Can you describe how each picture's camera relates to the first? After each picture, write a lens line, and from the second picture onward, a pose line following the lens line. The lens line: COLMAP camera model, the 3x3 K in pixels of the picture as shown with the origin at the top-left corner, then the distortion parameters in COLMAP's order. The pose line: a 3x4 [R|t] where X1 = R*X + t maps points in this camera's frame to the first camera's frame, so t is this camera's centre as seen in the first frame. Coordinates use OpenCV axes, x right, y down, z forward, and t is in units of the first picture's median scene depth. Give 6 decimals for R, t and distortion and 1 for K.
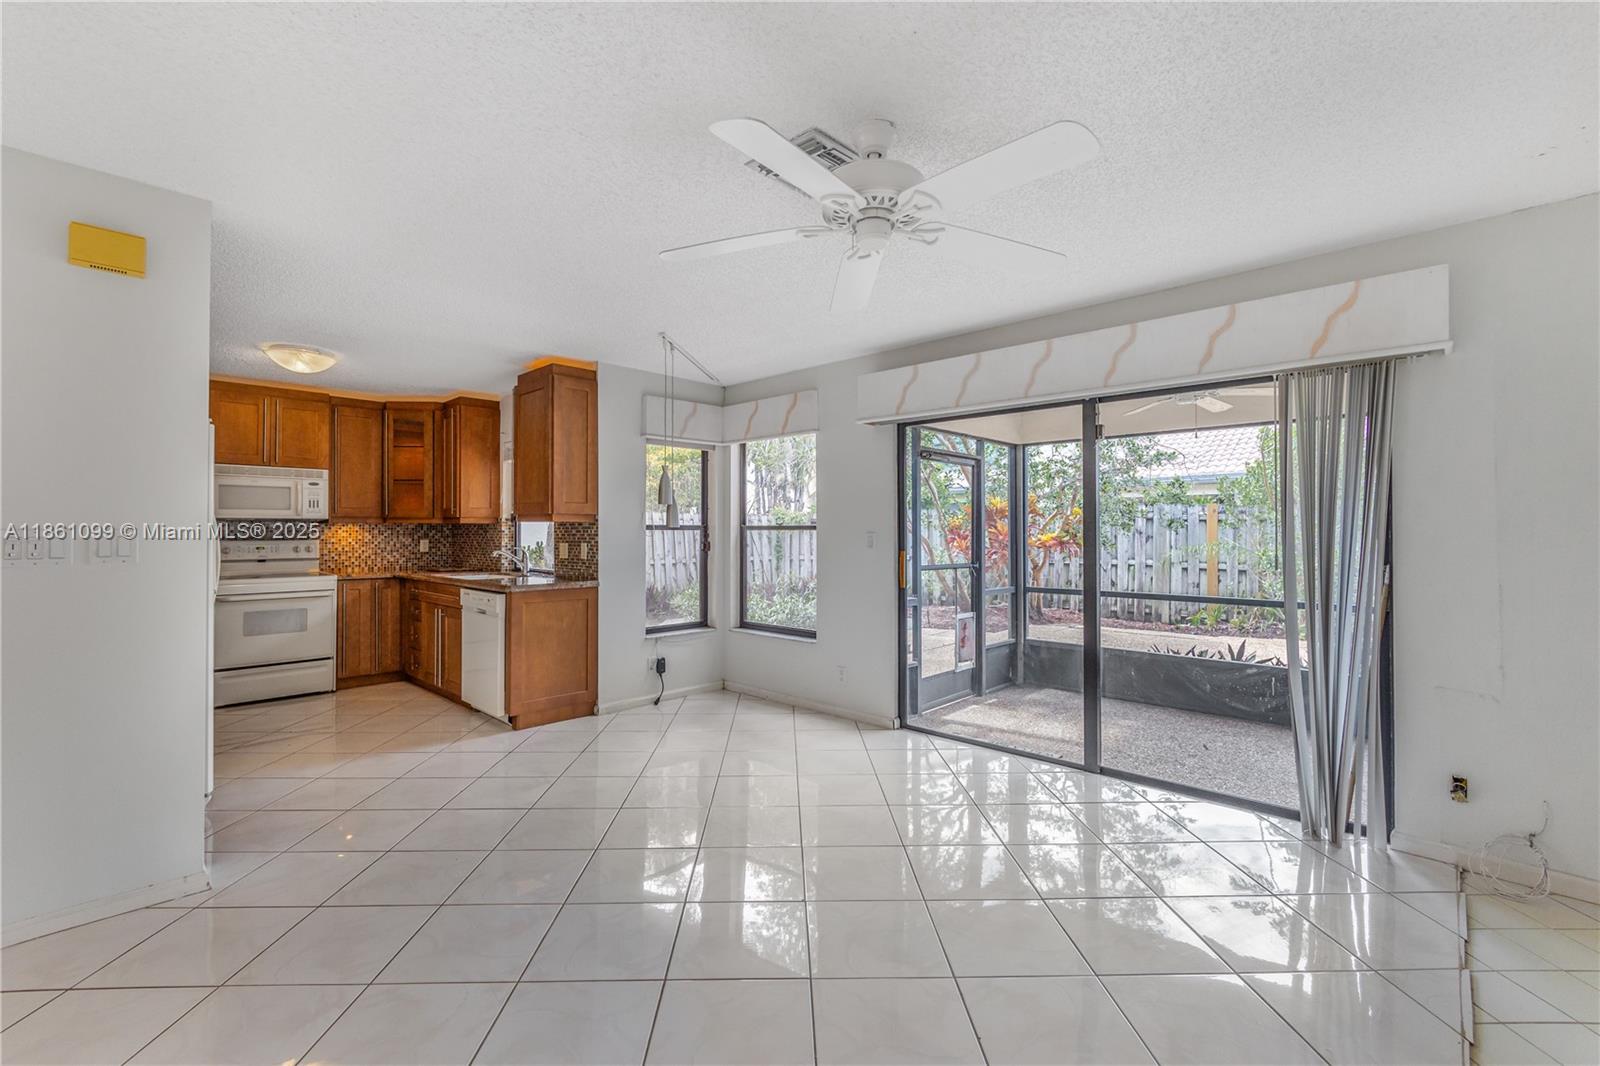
lens RADIAL K [[699.2, 0, 799.5], [0, 699.2, 523.2], [0, 0, 1]] dist [-0.001123, 0.000392]
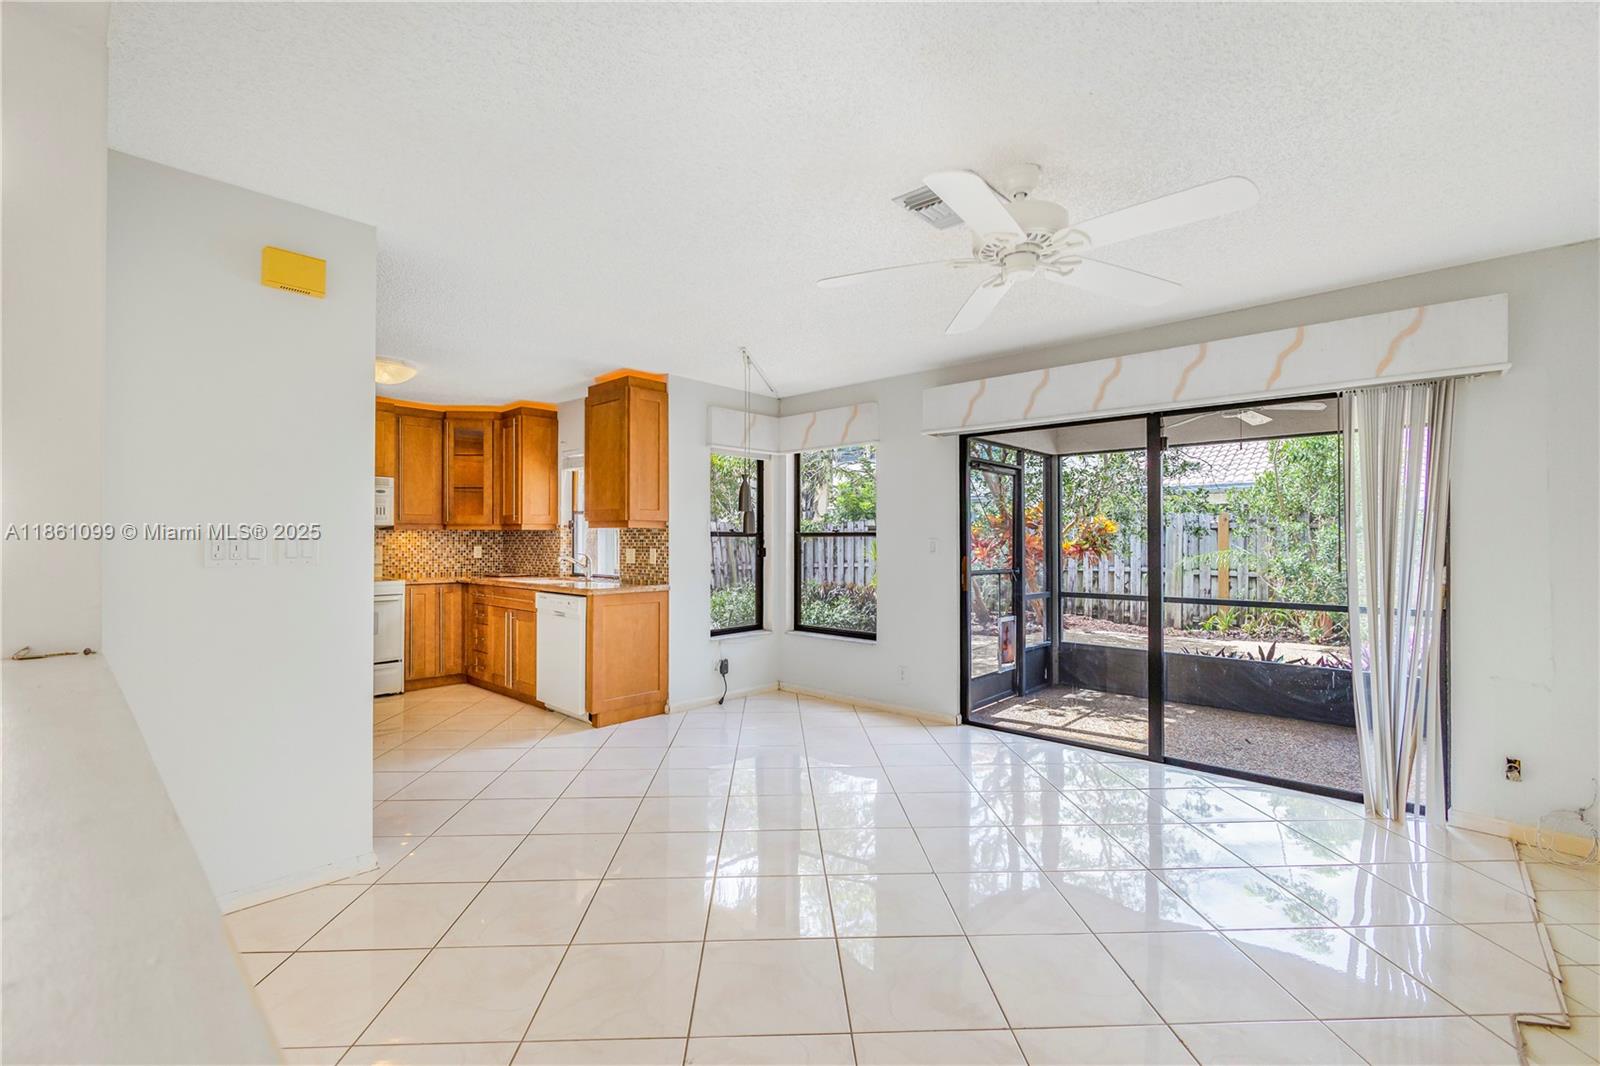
lens RADIAL K [[698.1, 0, 802.5], [0, 698.1, 533.3], [0, 0, 1]] dist [0.001251, -0.000833]
pose [[0.999806, 0.001050, 0.019688, -0.103896], [-0.001073, 0.999999, 0.001184, 0.003987], [-0.019687, -0.001205, 0.999805, -0.040970]]
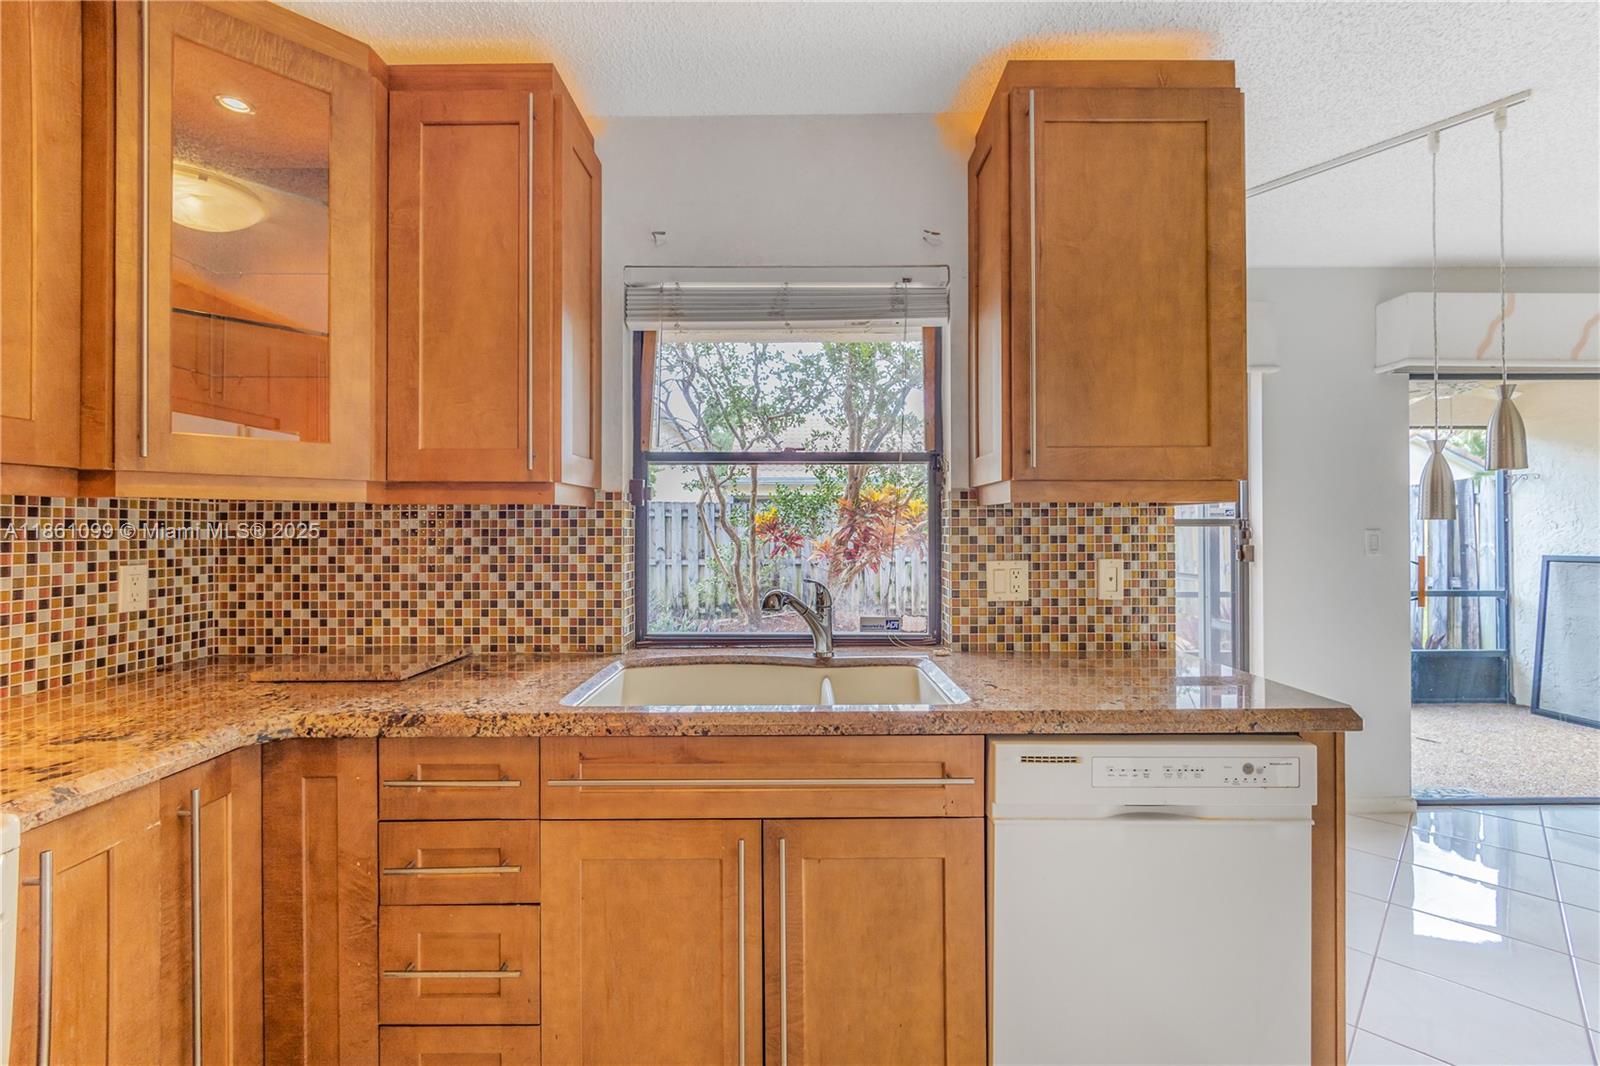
lens RADIAL K [[699.2, 0, 799.5], [0, 699.2, 523.2], [0, 0, 1]] dist [-0.001123, 0.000392]
pose [[0.735630, -0.001744, 0.677381, -0.676952], [-0.004506, 0.999962, 0.007467, 0.006250], [-0.677368, -0.008545, 0.735594, 0.812851]]
